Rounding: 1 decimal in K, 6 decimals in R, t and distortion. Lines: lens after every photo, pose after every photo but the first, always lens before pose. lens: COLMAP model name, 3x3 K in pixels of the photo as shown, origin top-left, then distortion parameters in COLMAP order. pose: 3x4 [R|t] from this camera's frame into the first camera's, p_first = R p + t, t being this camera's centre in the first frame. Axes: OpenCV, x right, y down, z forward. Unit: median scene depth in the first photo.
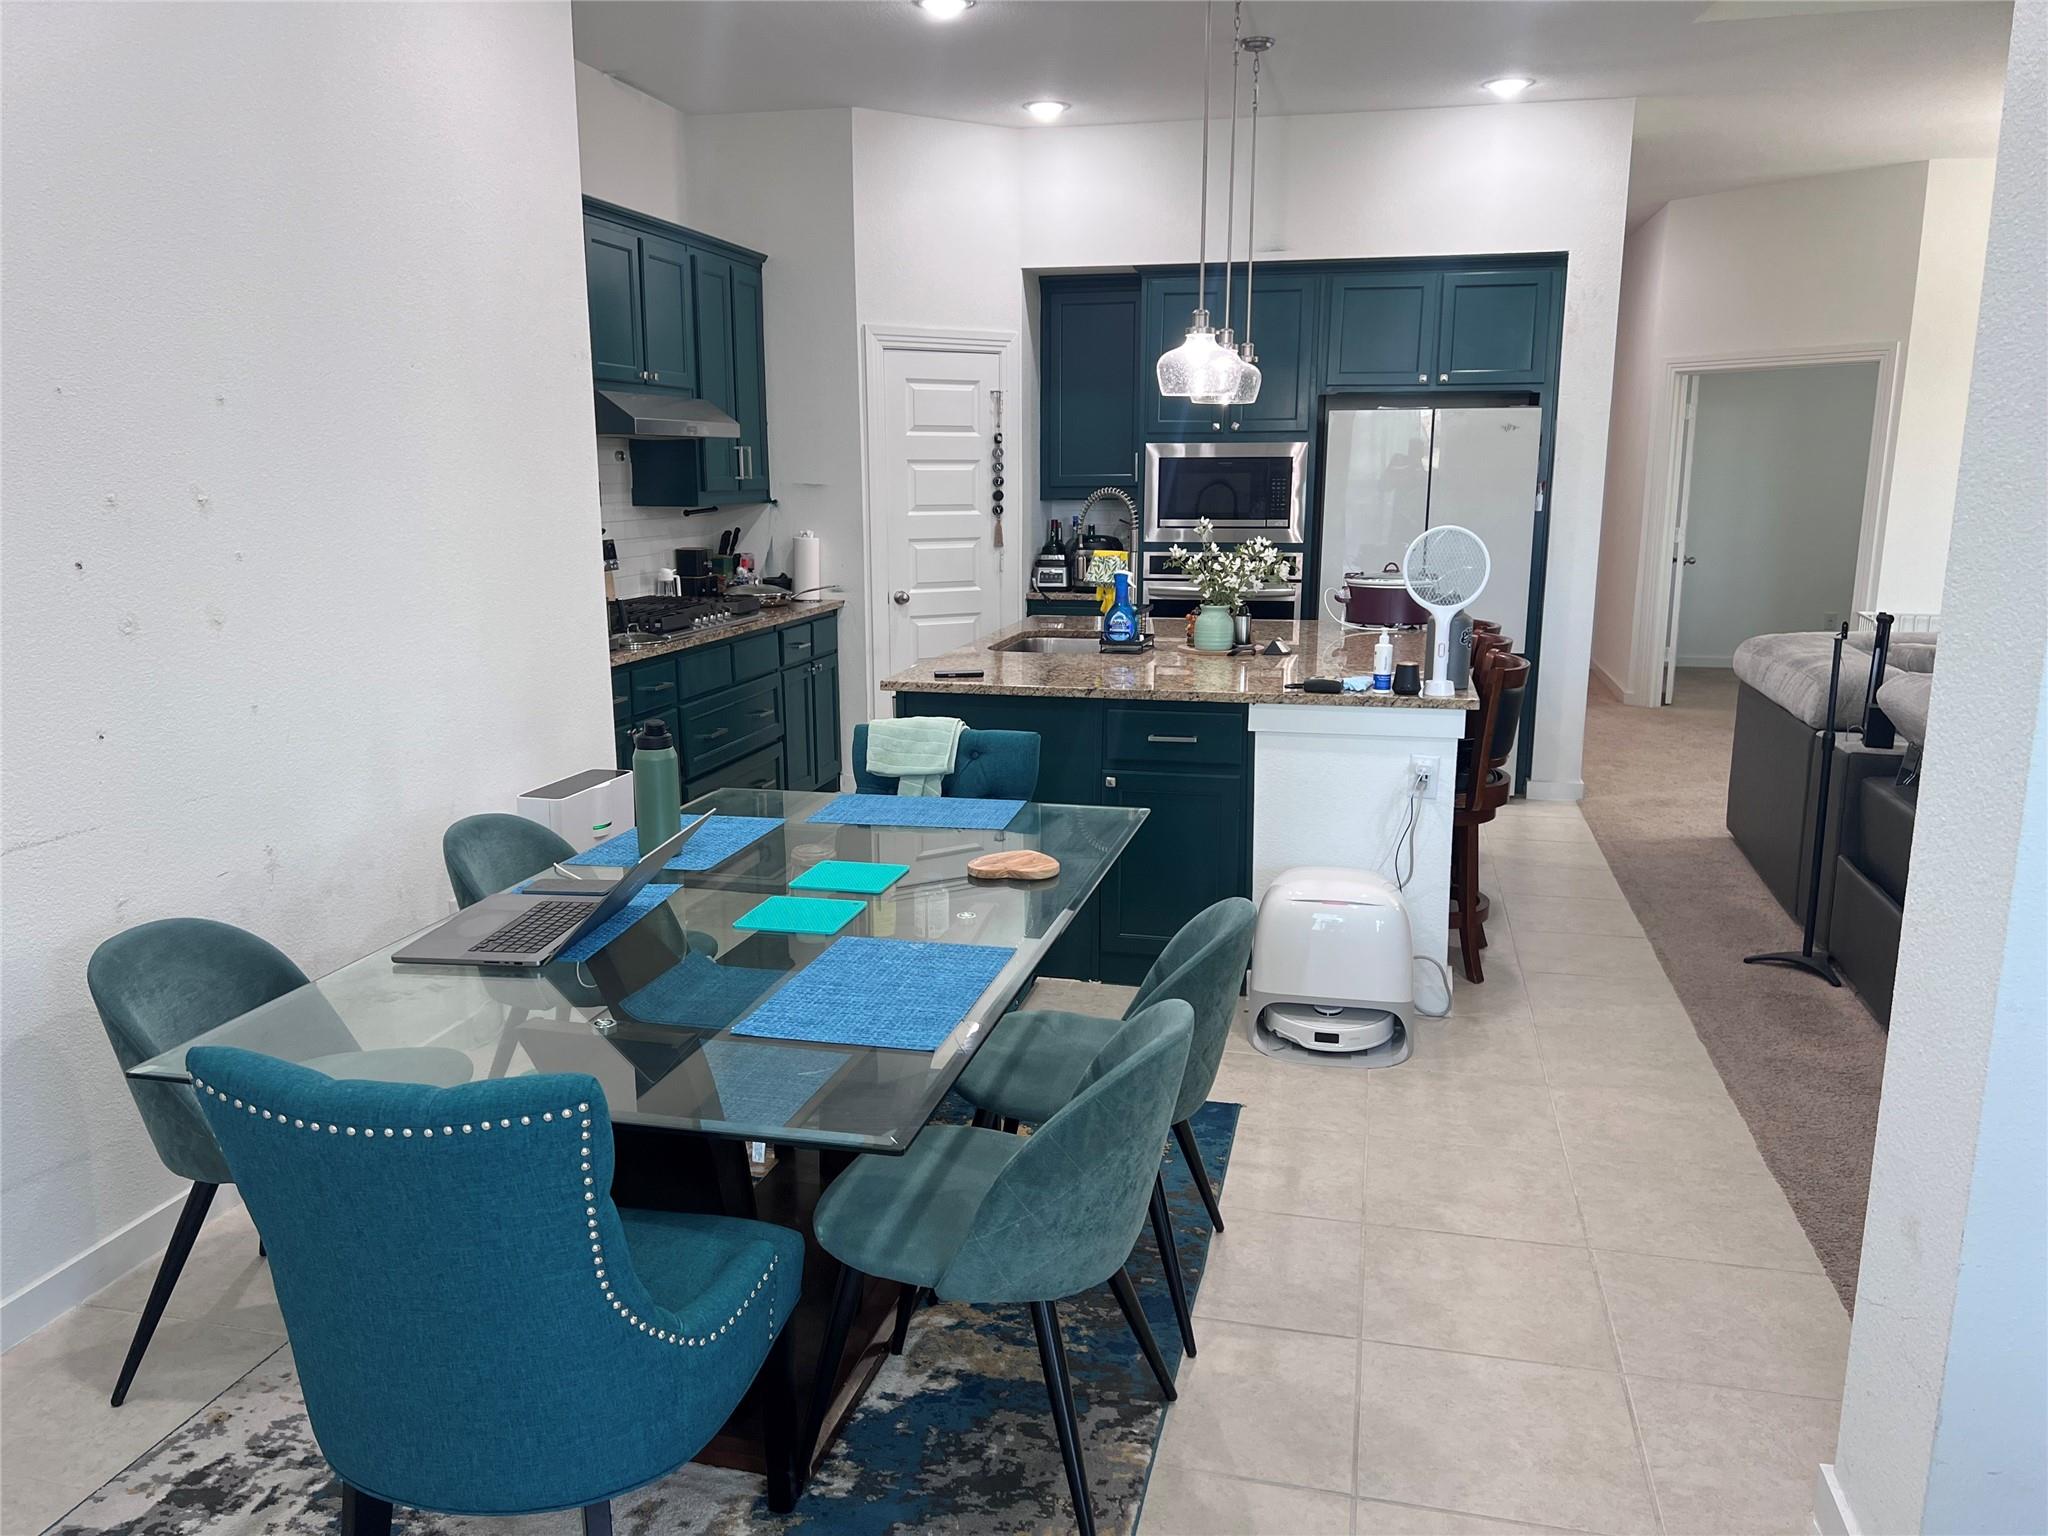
lens RADIAL K [[1551.4, 0, 1024.0], [0, 1551.4, 768.0], [0, 0, 1]] dist [0.043549, -0.002114]
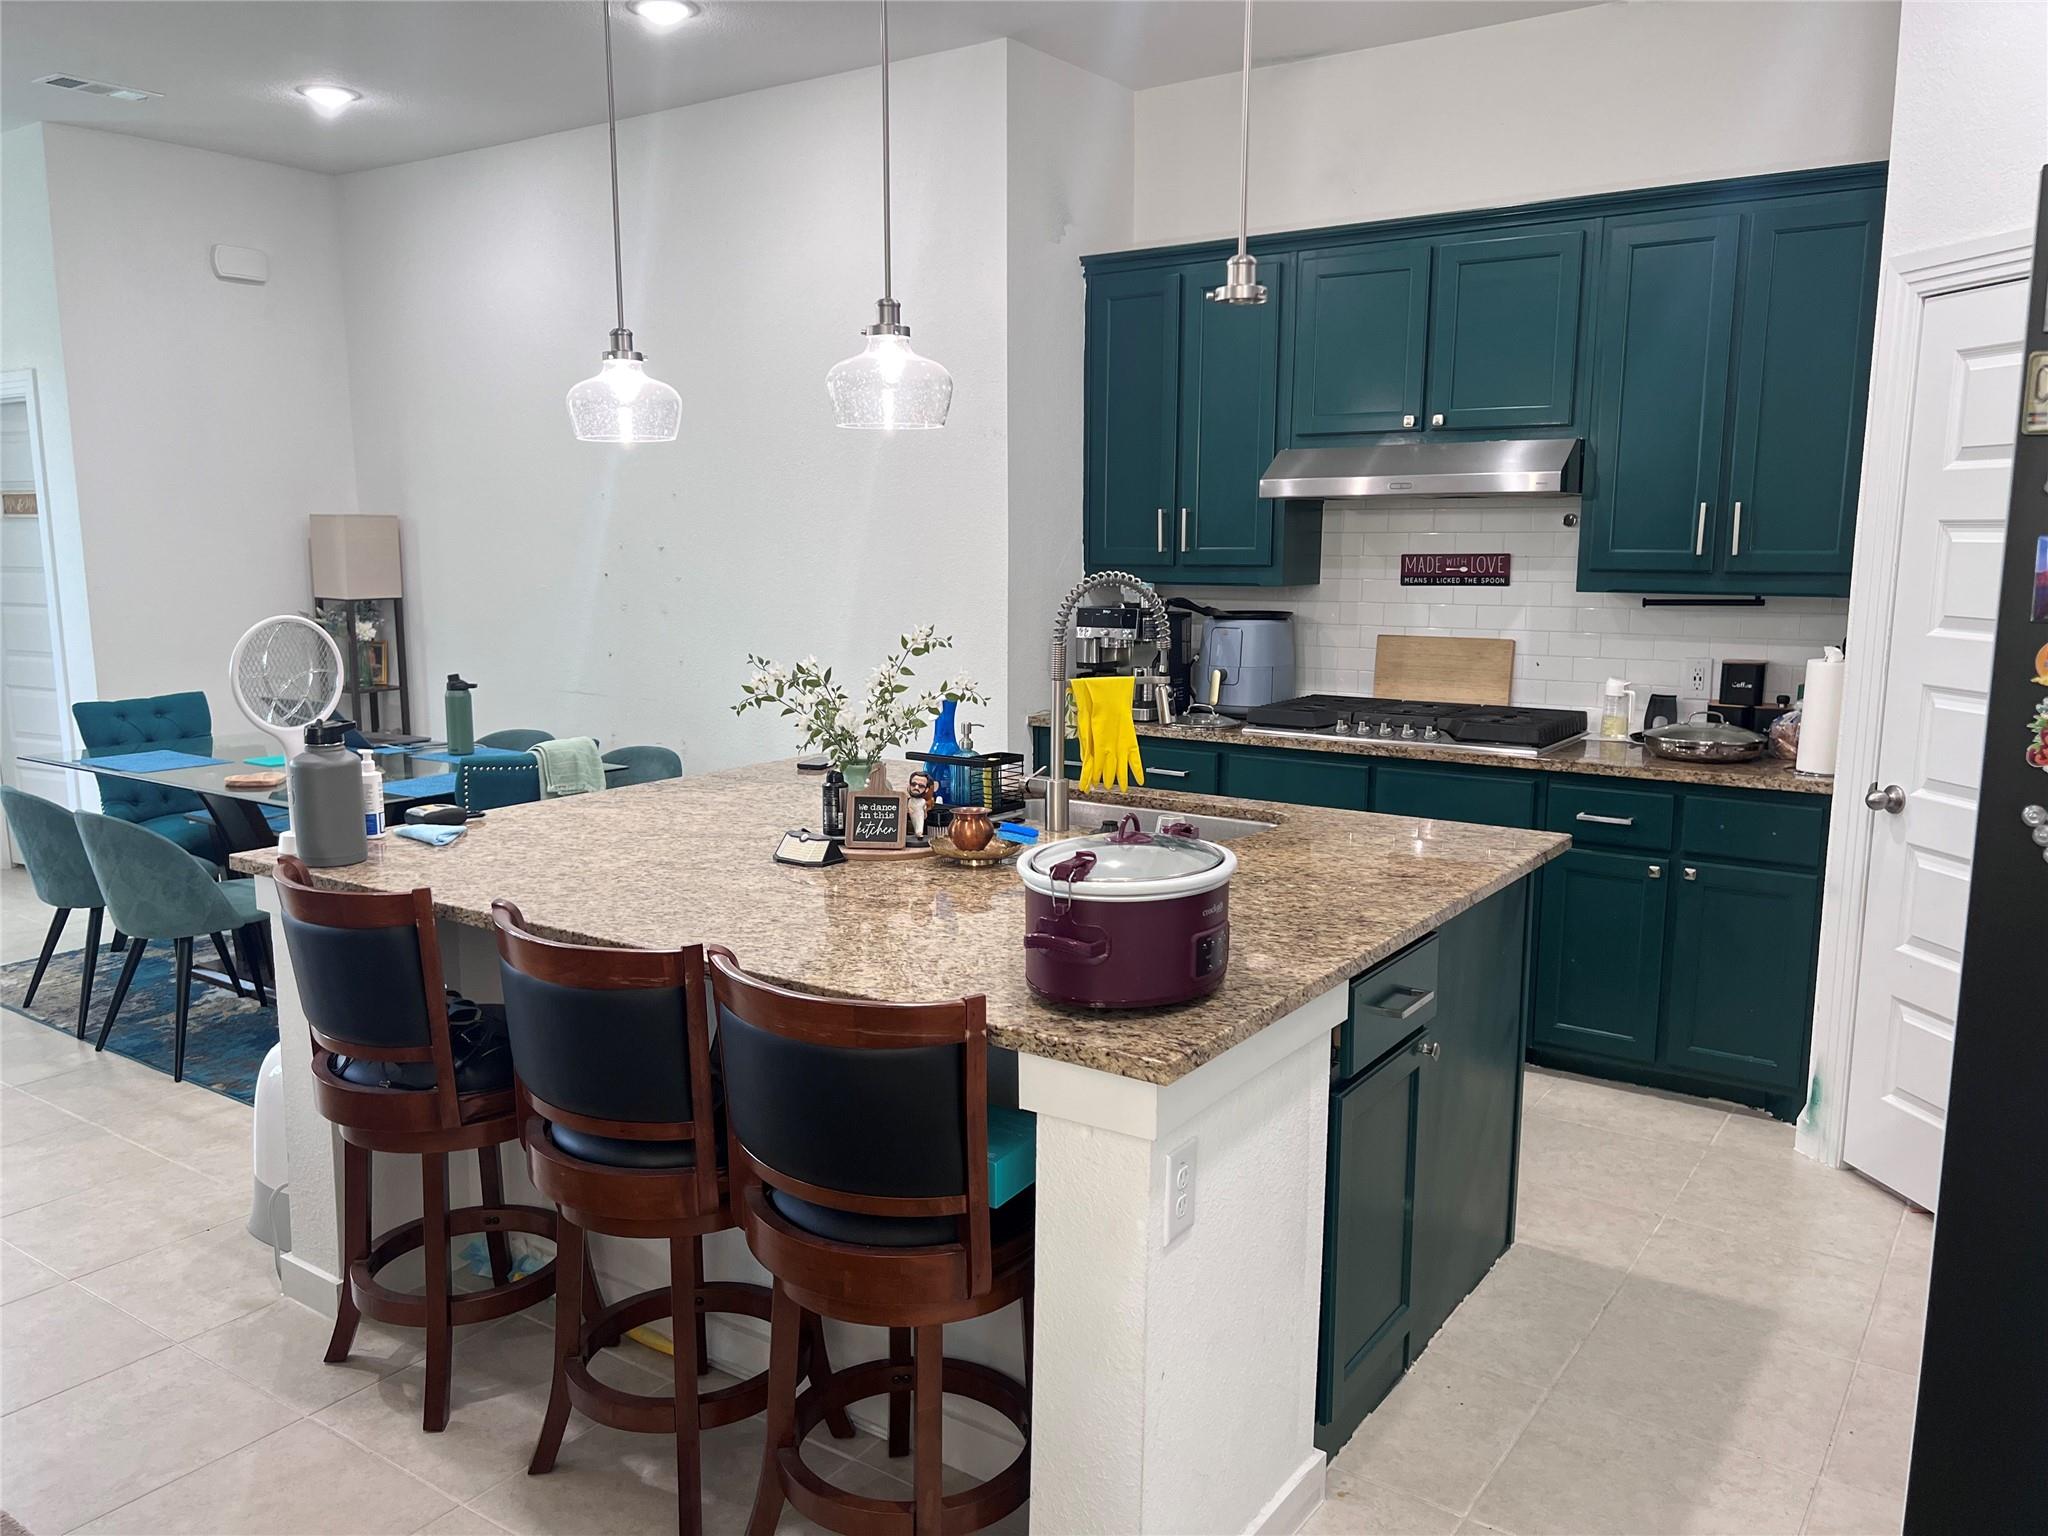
lens RADIAL K [[1551.4, 0, 1024.0], [0, 1551.4, 768.0], [0, 0, 1]] dist [0.043549, -0.002114]
pose [[-0.368780, 0.145423, -0.918070, 0.770389], [-0.181138, 0.957507, 0.224432, -0.292626], [0.911696, 0.249063, -0.326768, 1.471811]]
